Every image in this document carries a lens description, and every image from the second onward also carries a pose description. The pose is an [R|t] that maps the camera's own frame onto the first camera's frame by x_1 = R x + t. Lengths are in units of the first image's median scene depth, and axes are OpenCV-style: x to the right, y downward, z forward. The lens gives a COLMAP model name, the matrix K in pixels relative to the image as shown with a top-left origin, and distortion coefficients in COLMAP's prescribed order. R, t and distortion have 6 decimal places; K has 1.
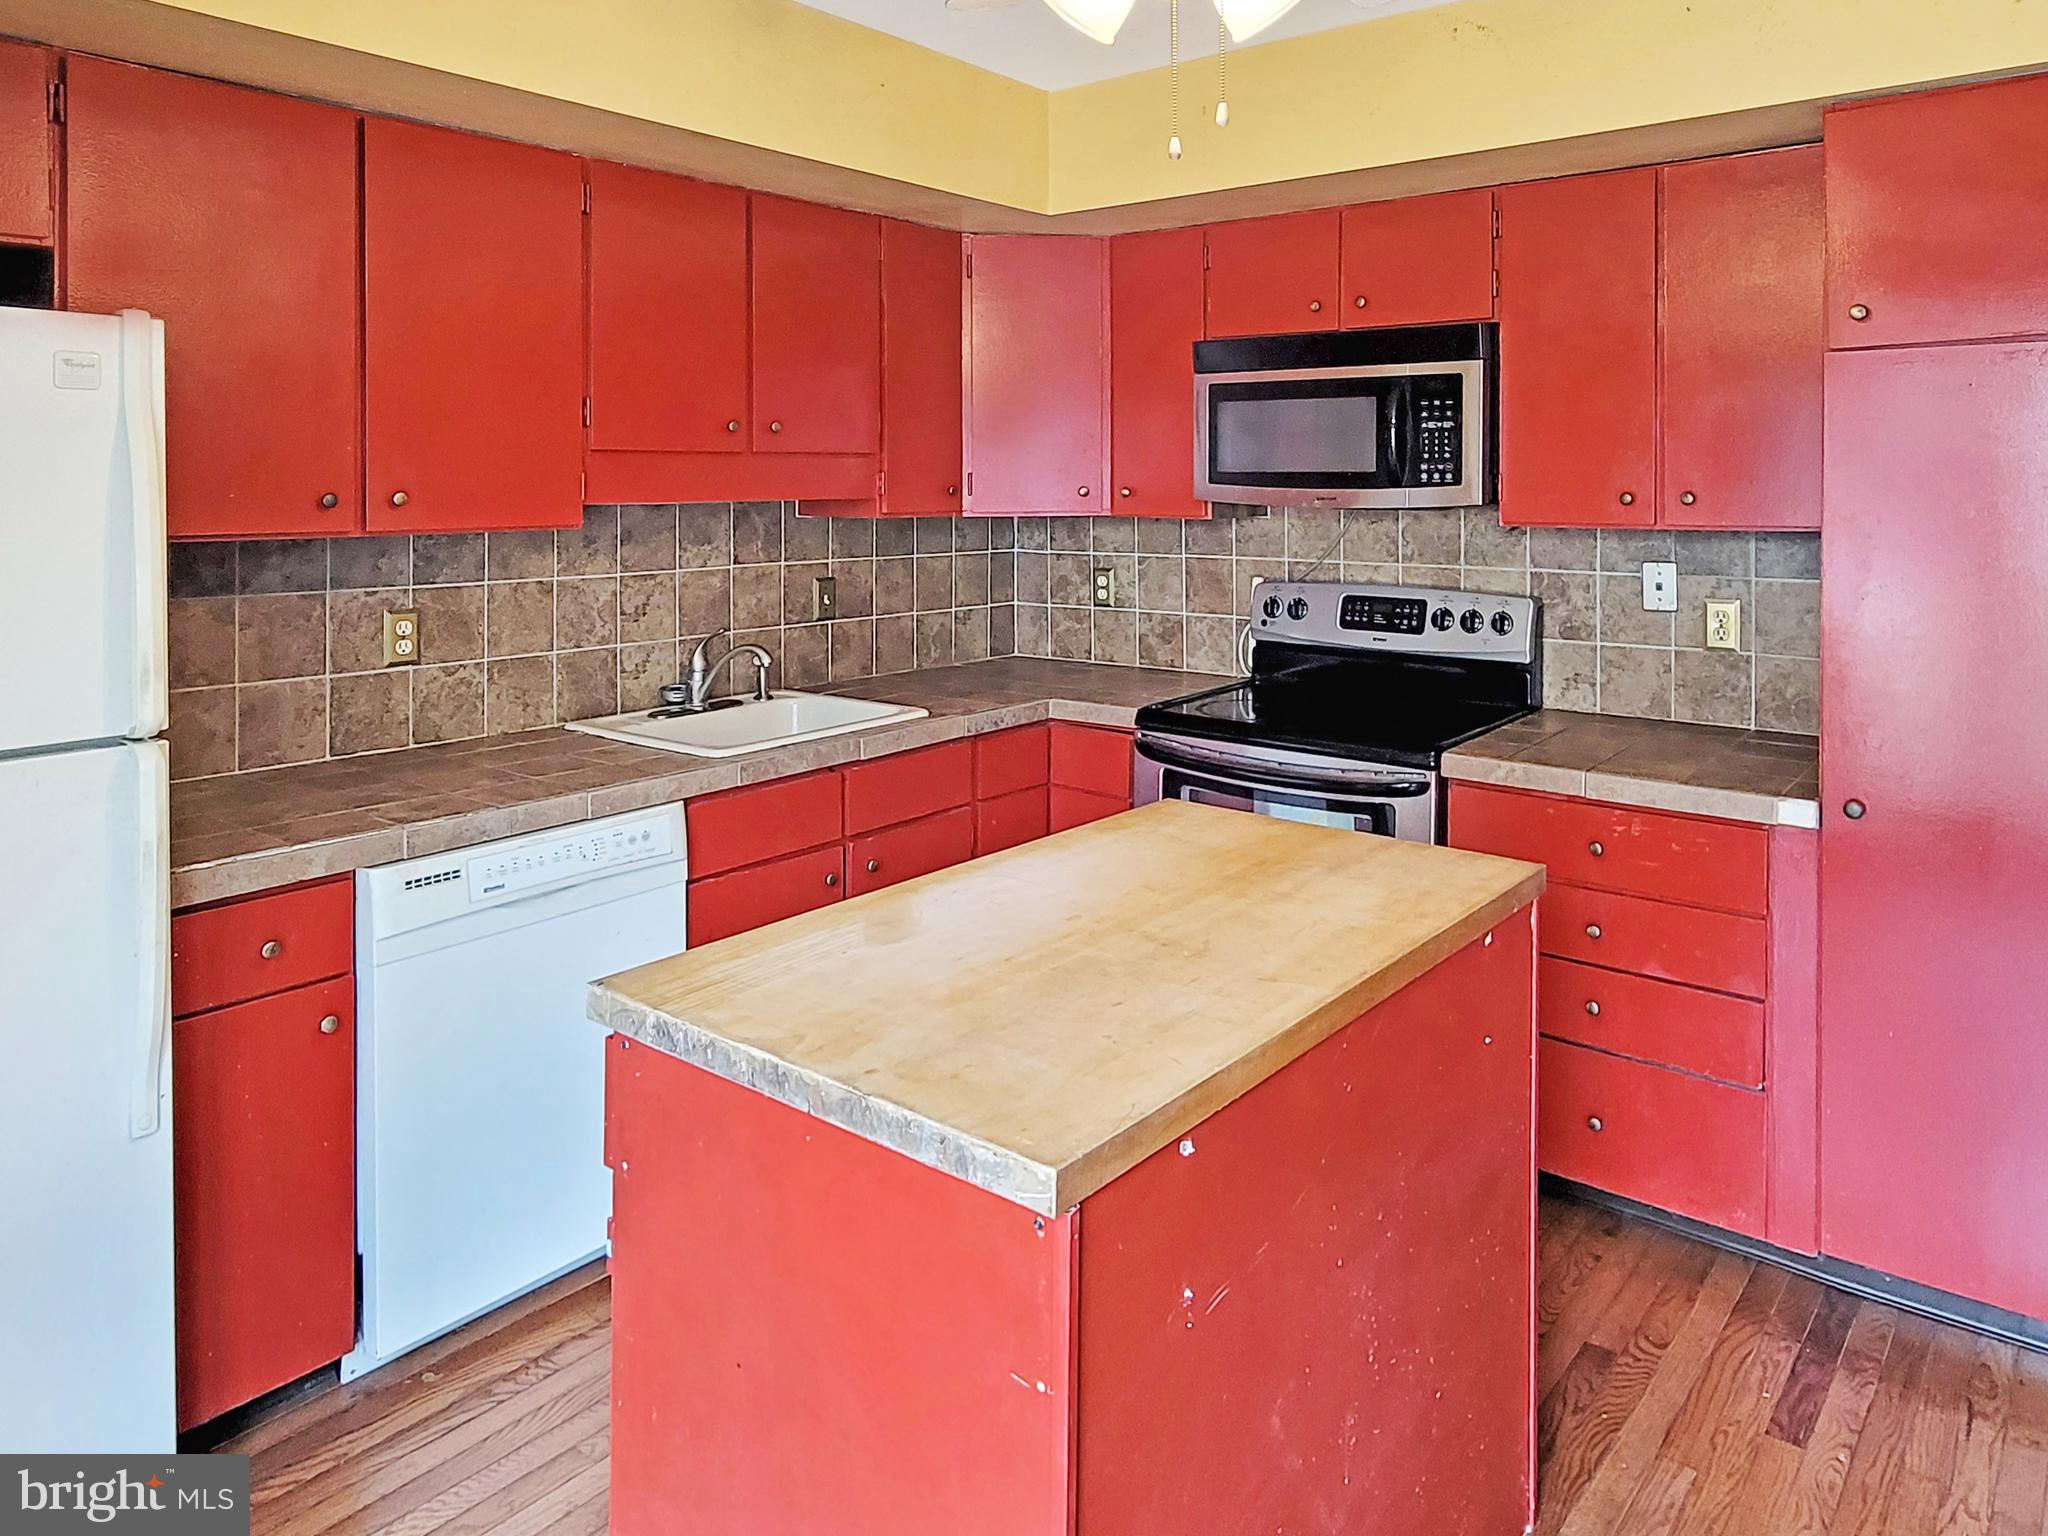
lens RADIAL K [[1396.1, 0, 1020.8], [0, 1396.1, 493.8], [0, 0, 1]] dist [-0.002267, 0.000050]
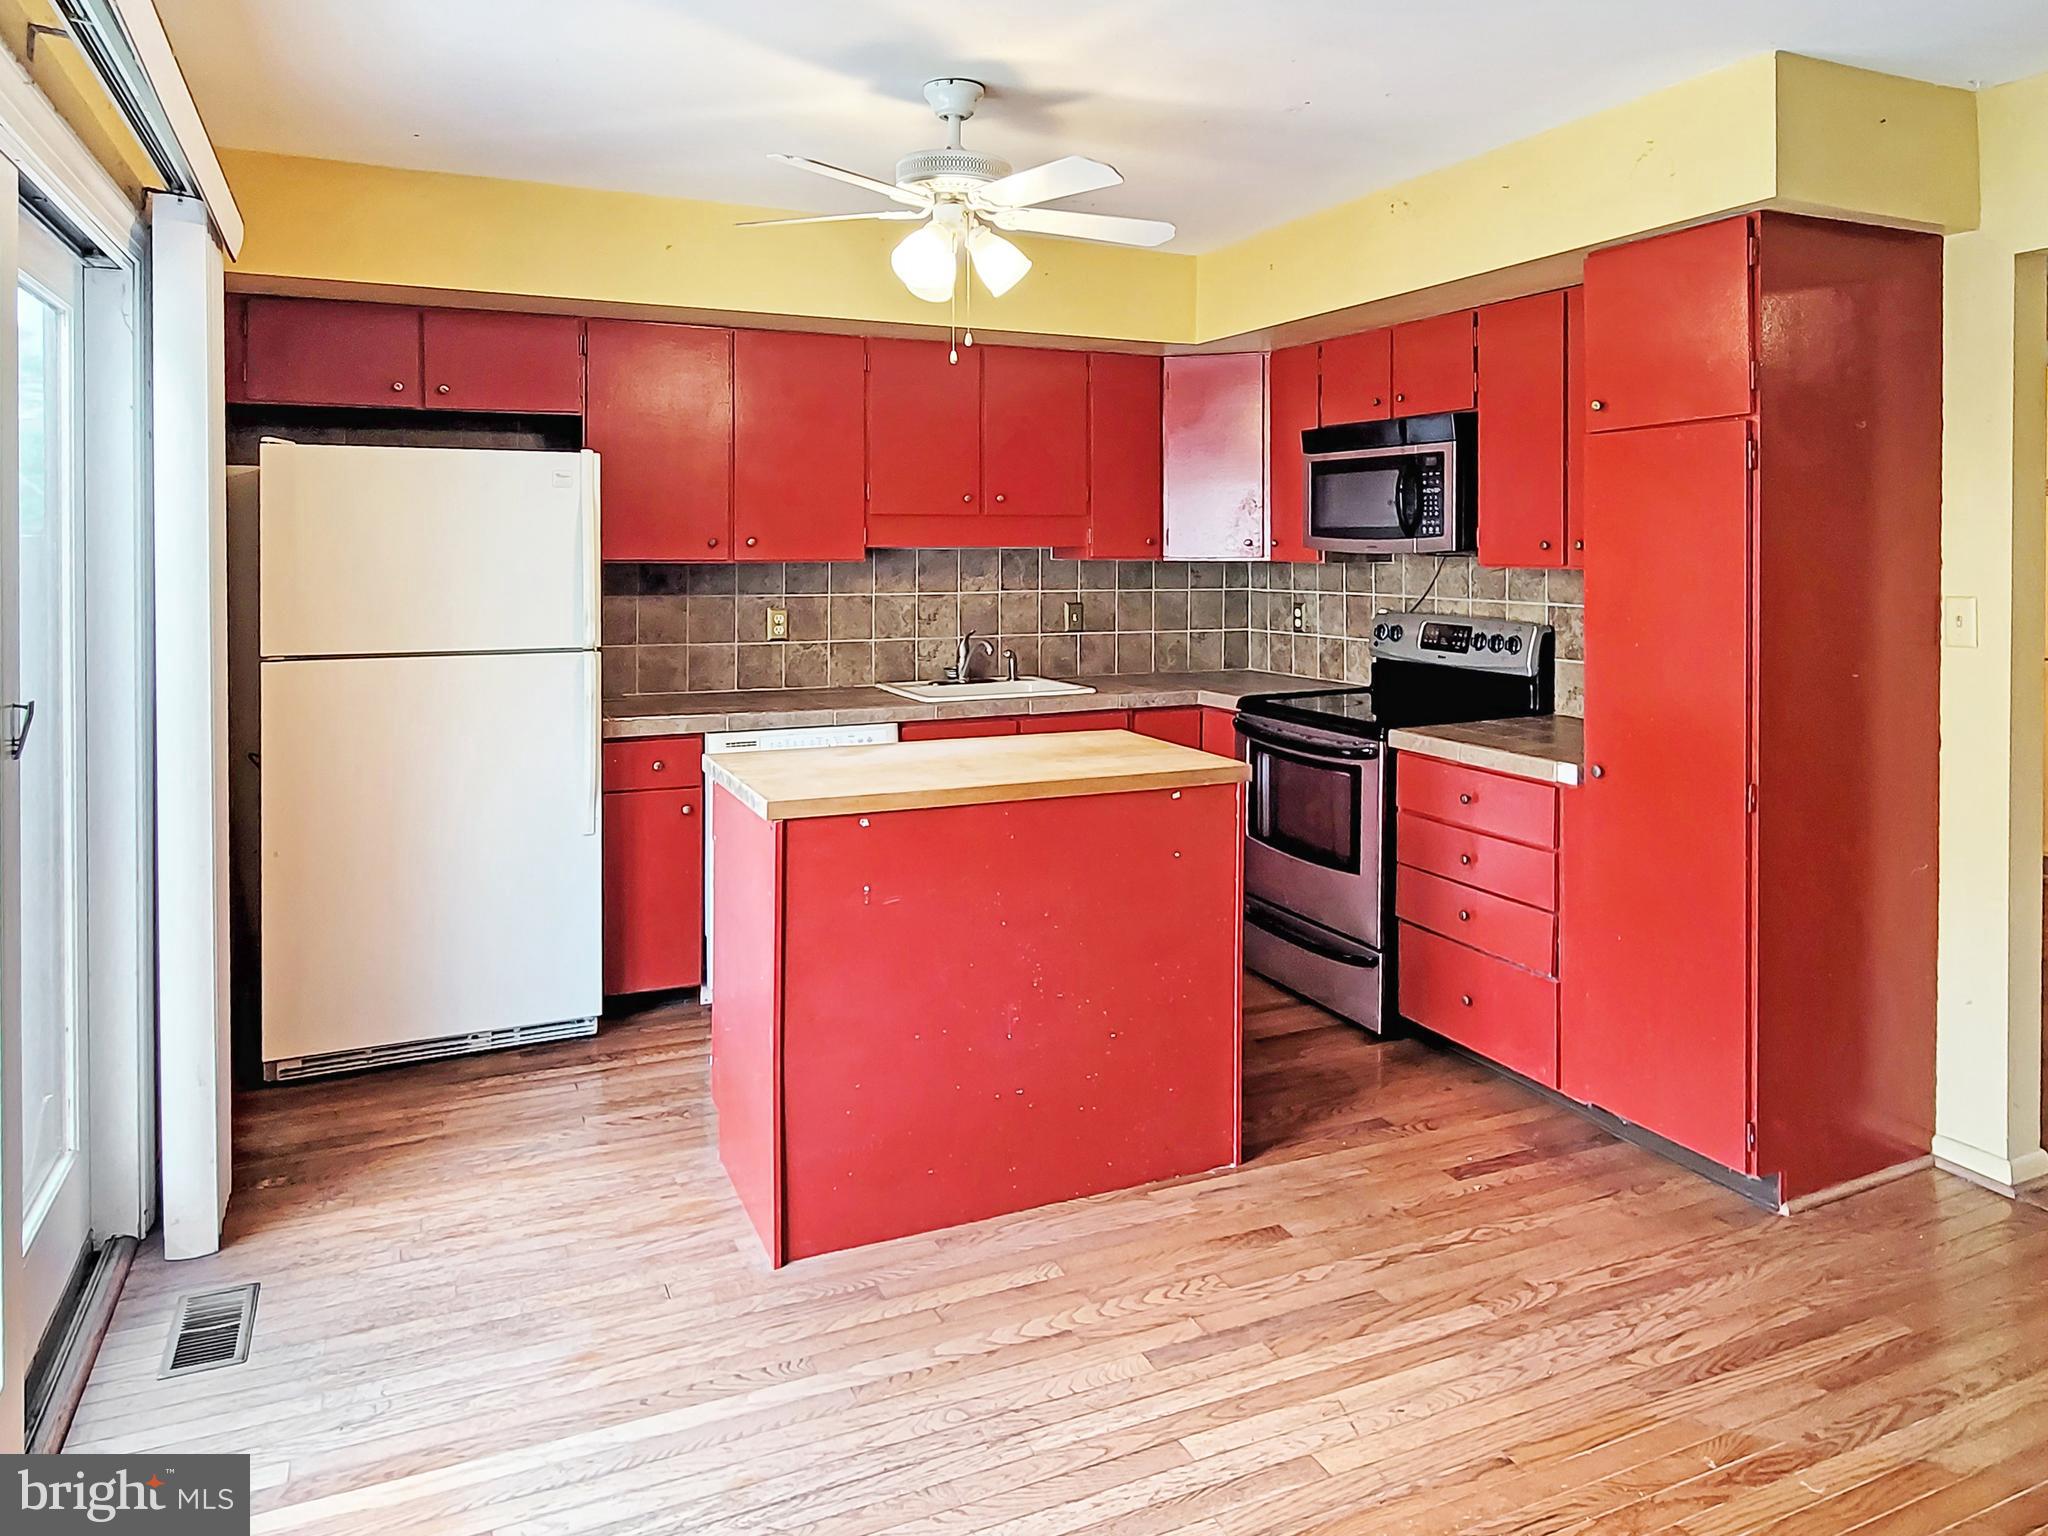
lens RADIAL K [[1333.2, 0, 989.4], [0, 1333.2, 562.0], [0, 0, 1]] dist [0.002479, -0.003568]
pose [[0.891685, 0.008724, -0.452572, 0.456182], [-0.007031, 0.999961, 0.005422, 0.013434], [0.452601, -0.001653, 0.891711, -0.295820]]
